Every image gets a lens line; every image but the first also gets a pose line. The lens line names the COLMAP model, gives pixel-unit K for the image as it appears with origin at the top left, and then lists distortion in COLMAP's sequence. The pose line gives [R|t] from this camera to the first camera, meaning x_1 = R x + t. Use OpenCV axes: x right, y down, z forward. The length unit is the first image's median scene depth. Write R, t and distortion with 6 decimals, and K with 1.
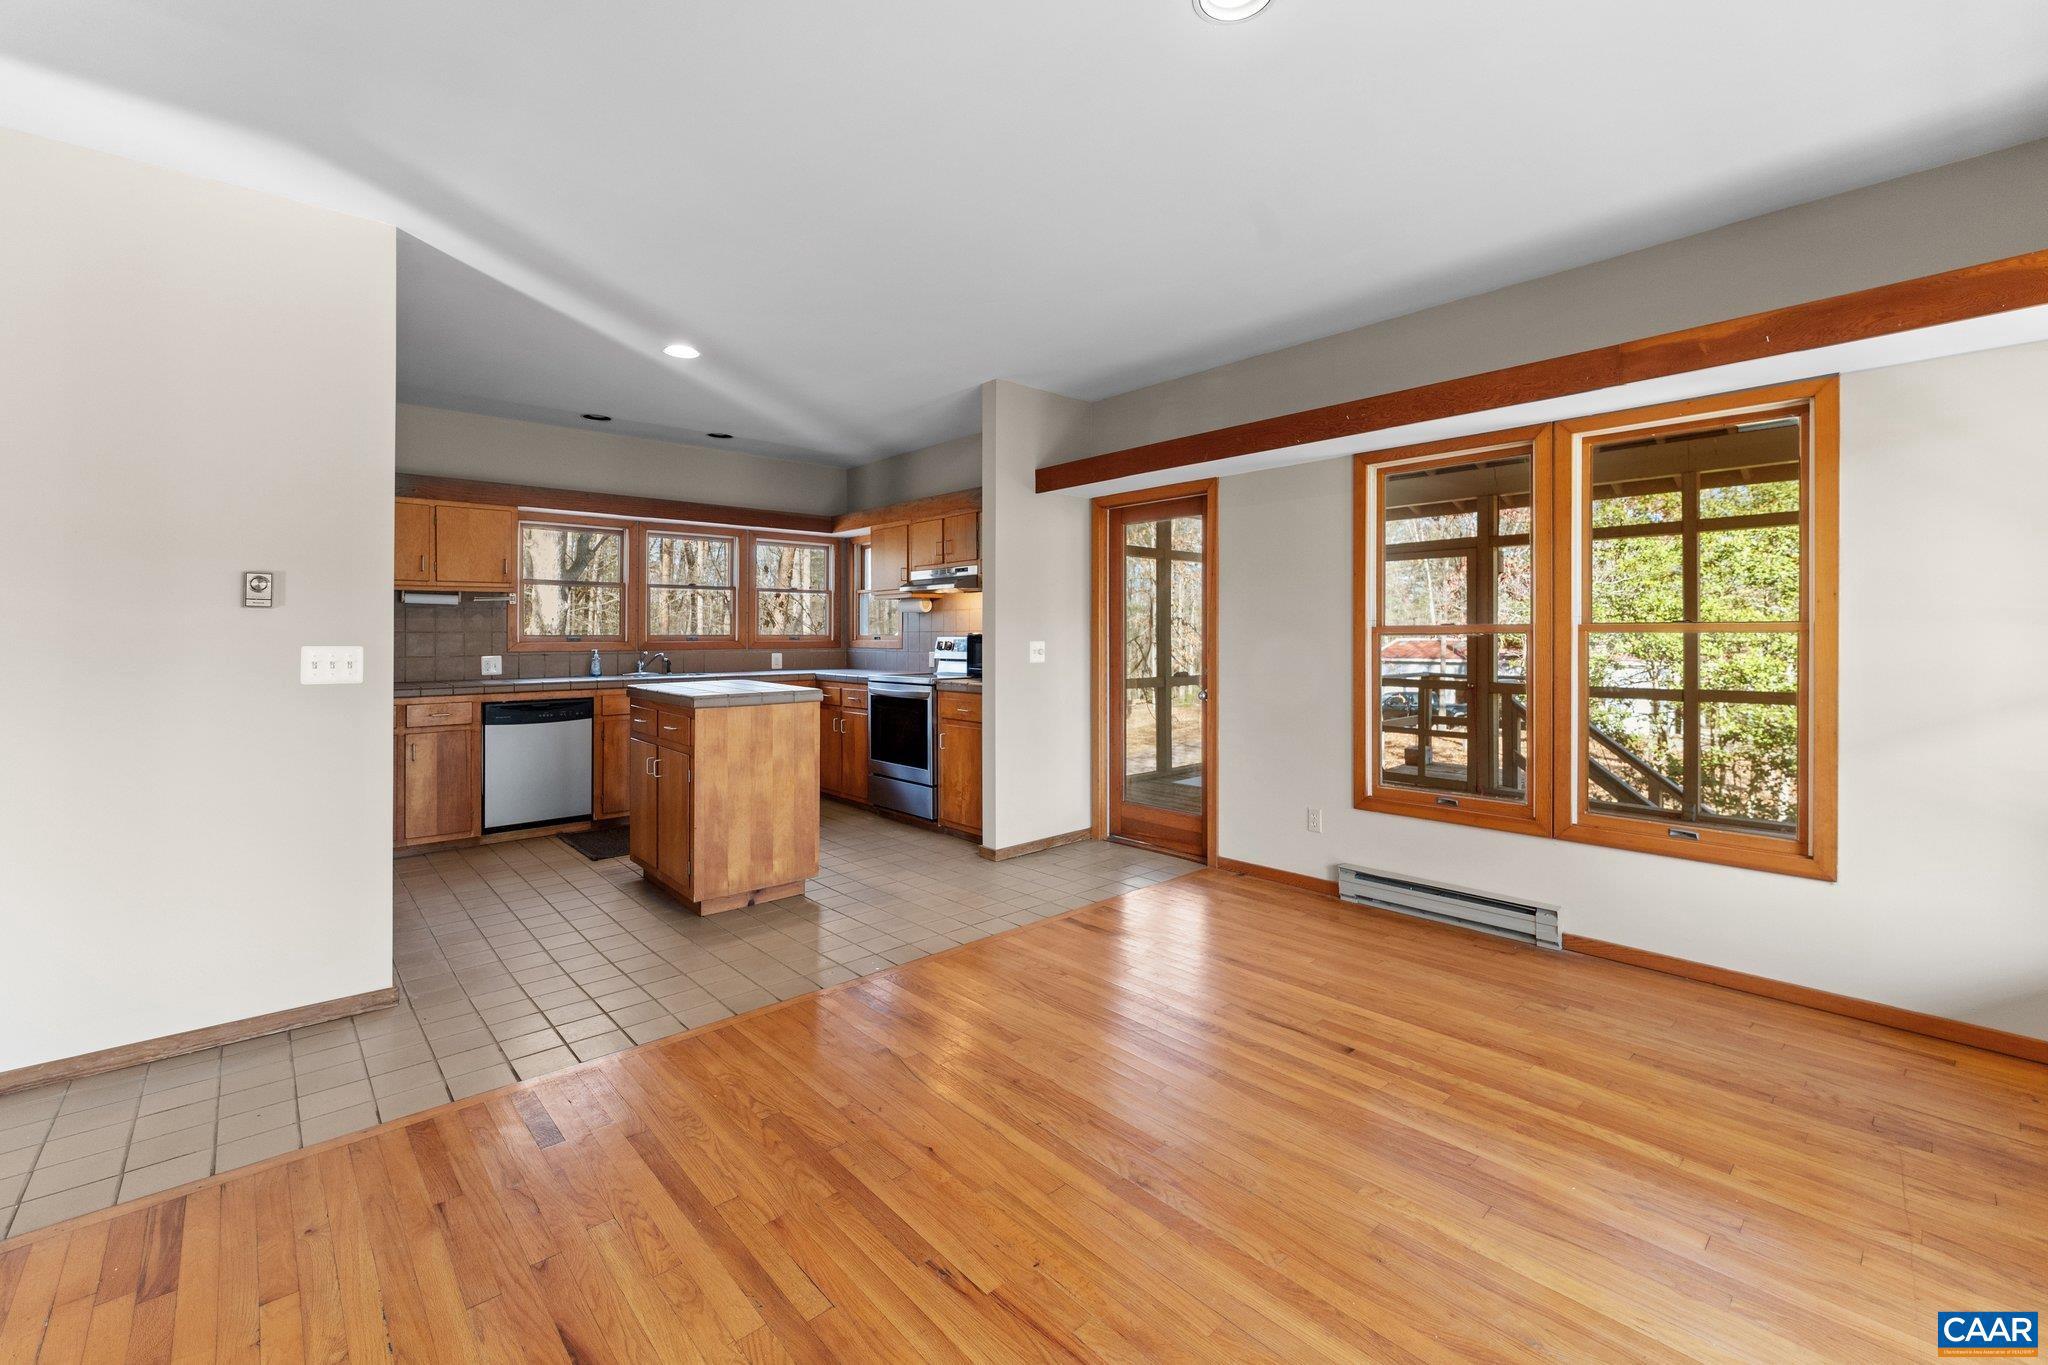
lens RADIAL K [[857.3, 0, 1028.8], [0, 857.3, 635.4], [0, 0, 1]] dist [-0.000937, 0.000394]
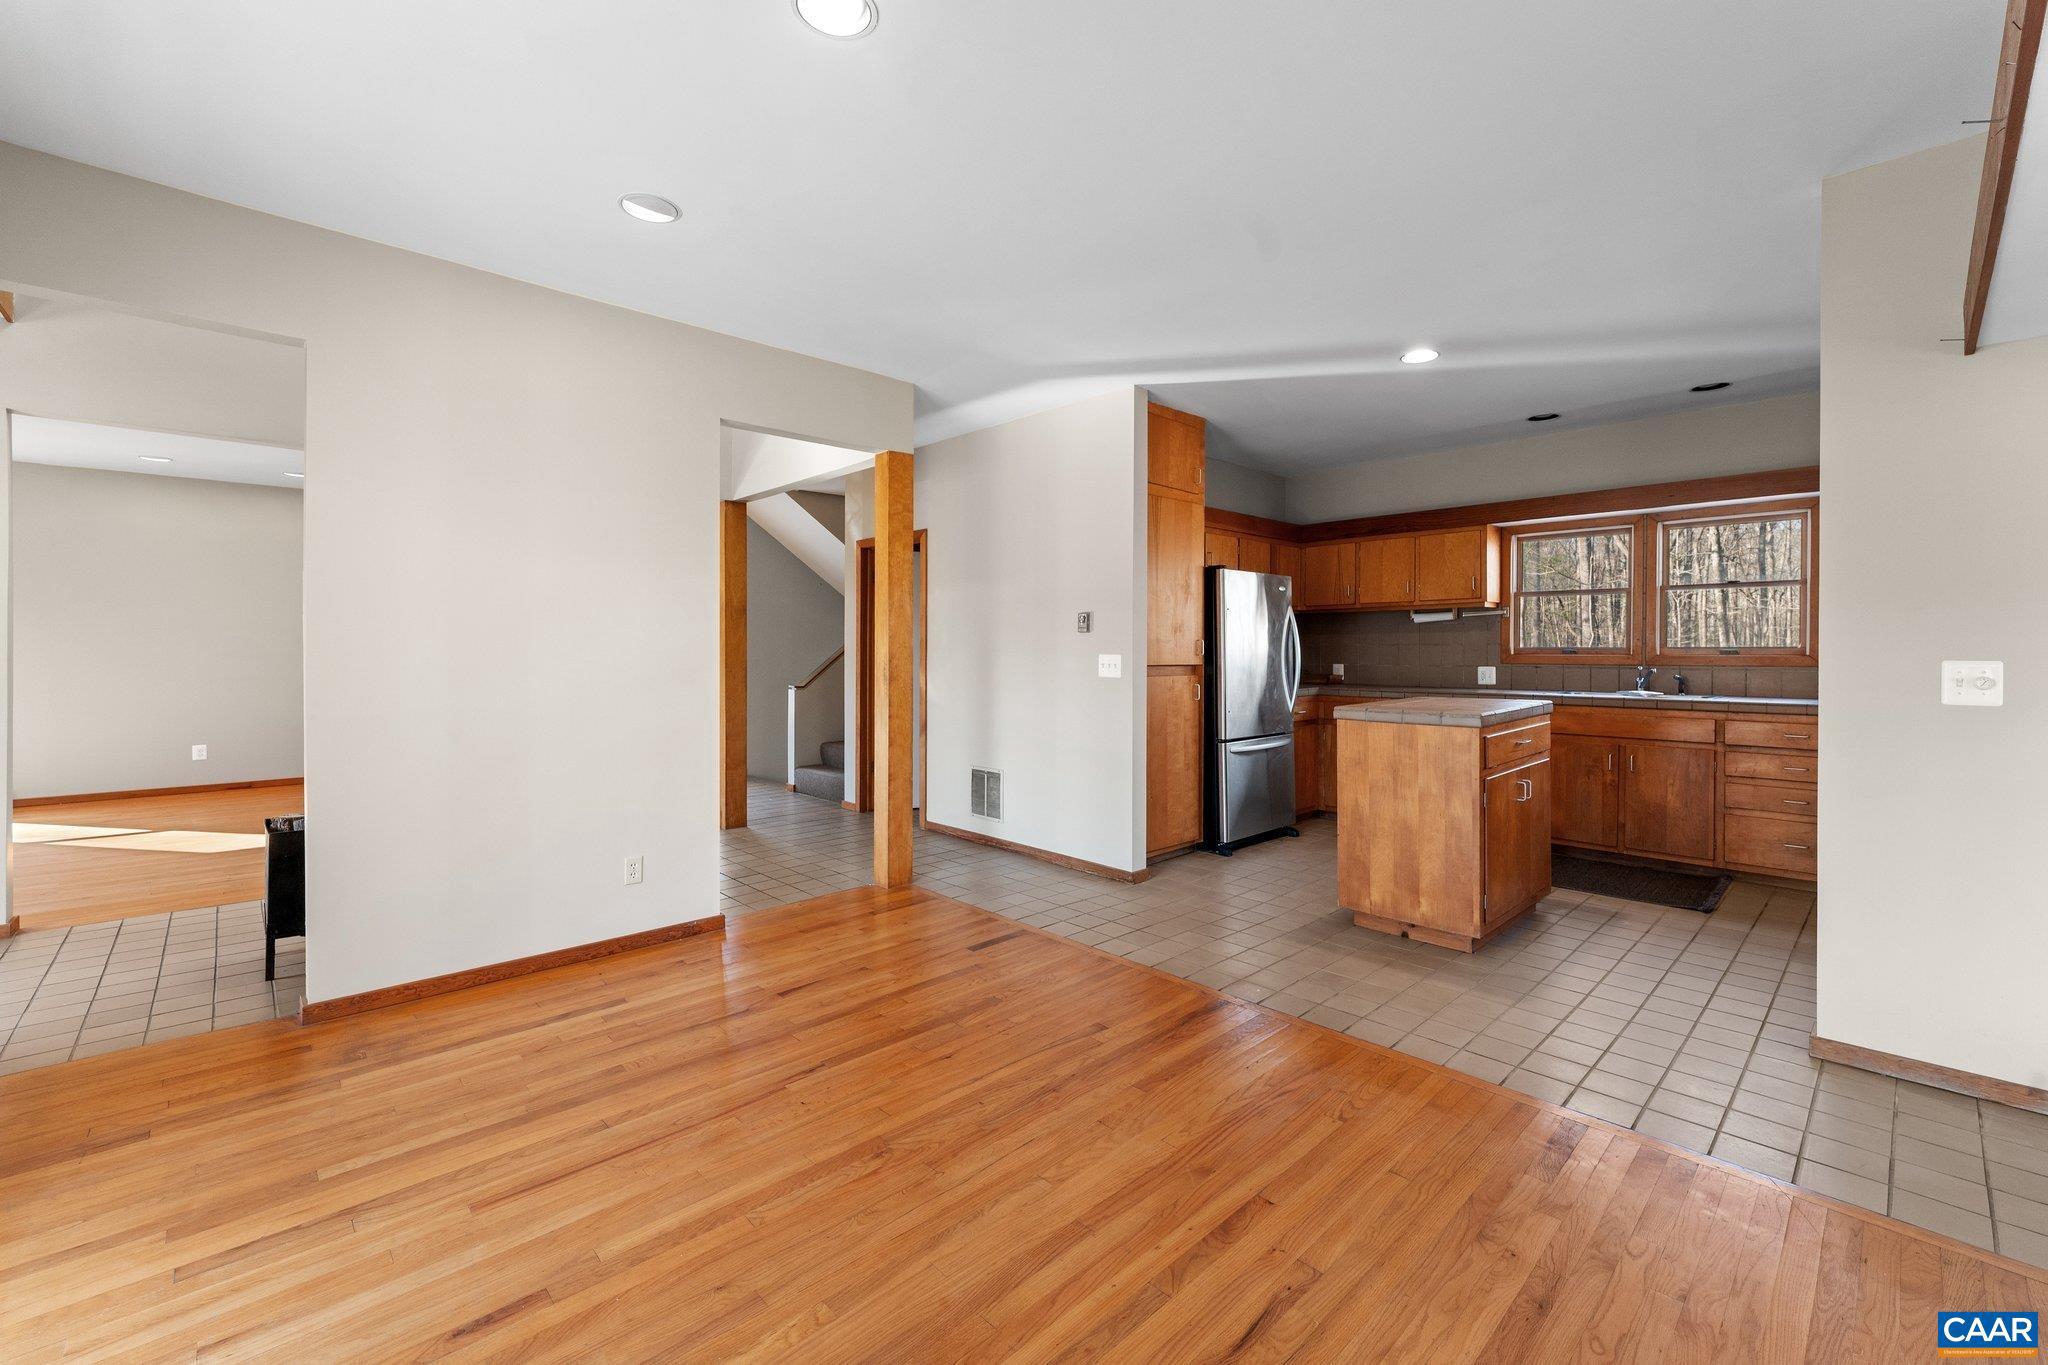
lens RADIAL K [[848.1, 0, 1023.1], [0, 848.1, 654.2], [0, 0, 1]] dist [-0.001134, 0.000129]
pose [[0.018417, 0.009462, -0.999786, 0.485984], [0.000598, 0.999955, 0.009475, -0.002262], [0.999830, -0.000772, 0.018410, 0.468179]]
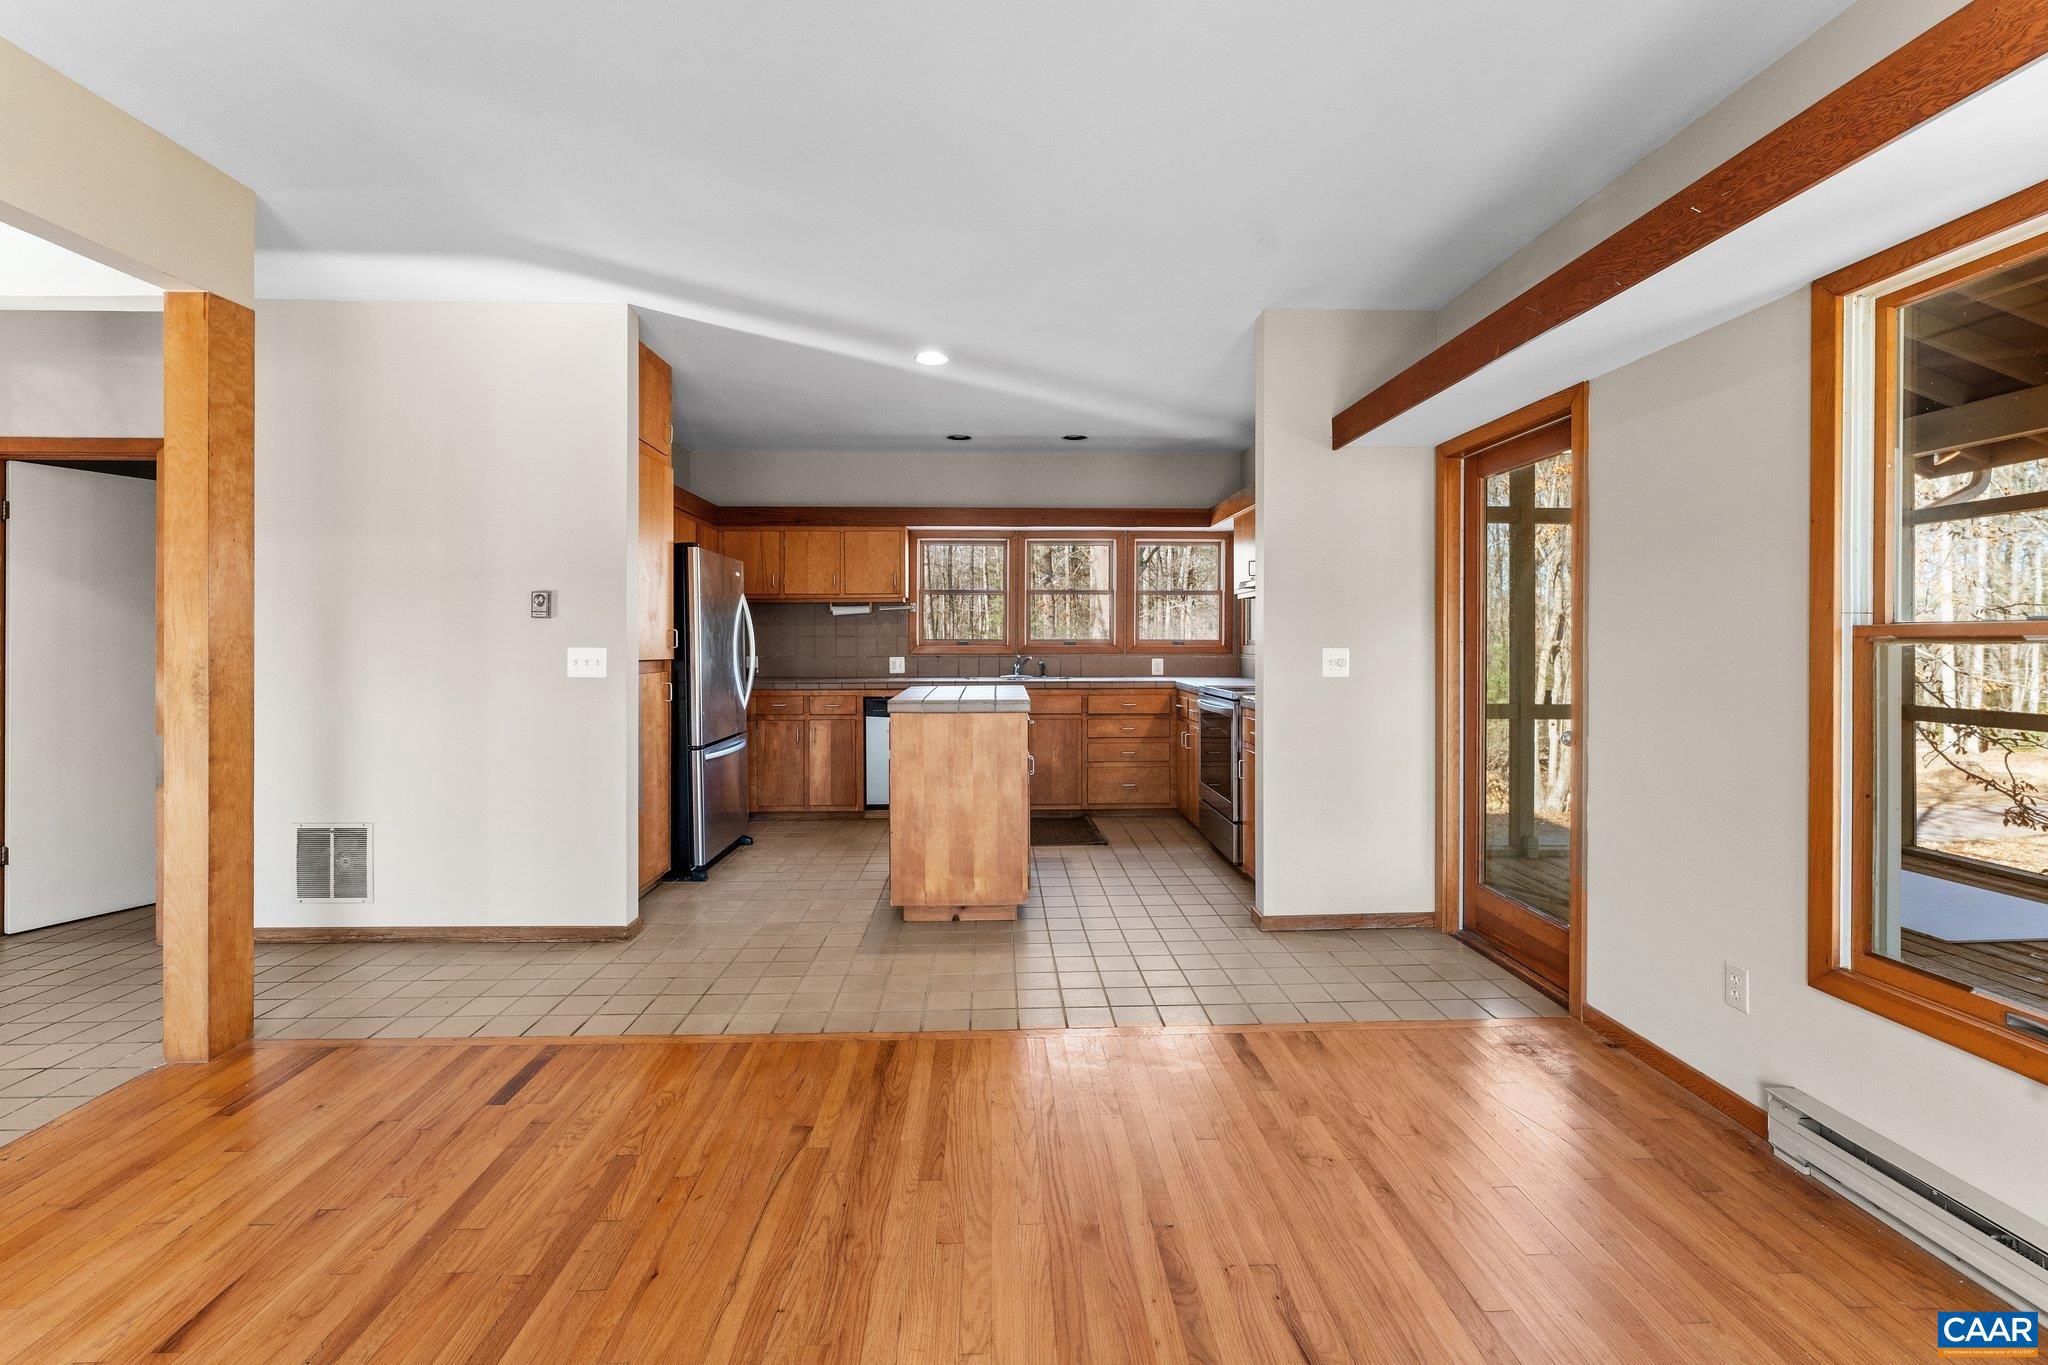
lens RADIAL K [[852.7, 0, 1020.4], [0, 852.7, 644.9], [0, 0, 1]] dist [-0.002414, -0.000098]
pose [[0.763287, 0.005683, -0.646034, 0.286027], [-0.001631, 0.999975, 0.006869, -0.000775], [0.646057, -0.004190, 0.763277, 0.263441]]
